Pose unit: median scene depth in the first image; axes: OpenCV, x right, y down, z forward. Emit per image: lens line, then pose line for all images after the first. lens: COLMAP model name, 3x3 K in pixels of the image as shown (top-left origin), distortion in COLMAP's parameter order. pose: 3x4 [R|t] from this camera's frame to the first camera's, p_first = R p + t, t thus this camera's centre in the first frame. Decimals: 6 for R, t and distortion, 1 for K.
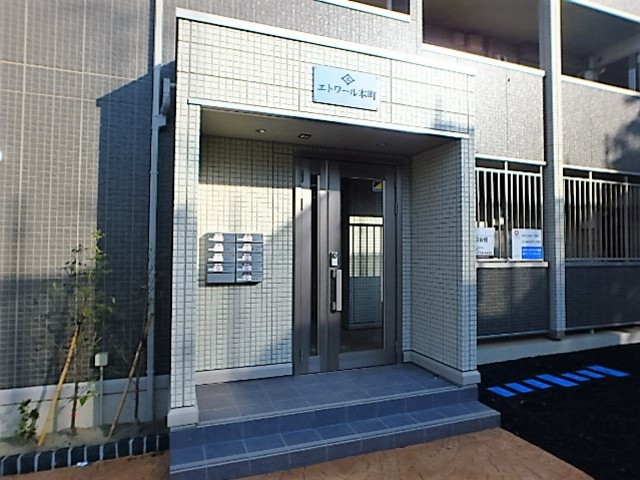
lens RADIAL K [[399.6, 0, 320.0], [0, 399.6, 240.0], [0, 0, 1]] dist [-0.002394, -0.065381]
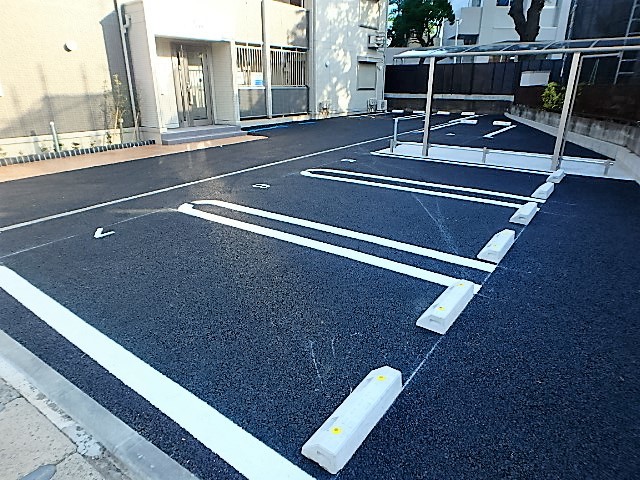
lens RADIAL K [[399.6, 0, 320.0], [0, 399.6, 240.0], [0, 0, 1]] dist [-0.002394, -0.065381]
pose [[0.836584, -0.195963, 0.511591, -0.610967], [-0.023313, 0.920255, 0.390623, -0.046074], [-0.547342, -0.338716, 0.765303, -1.447770]]
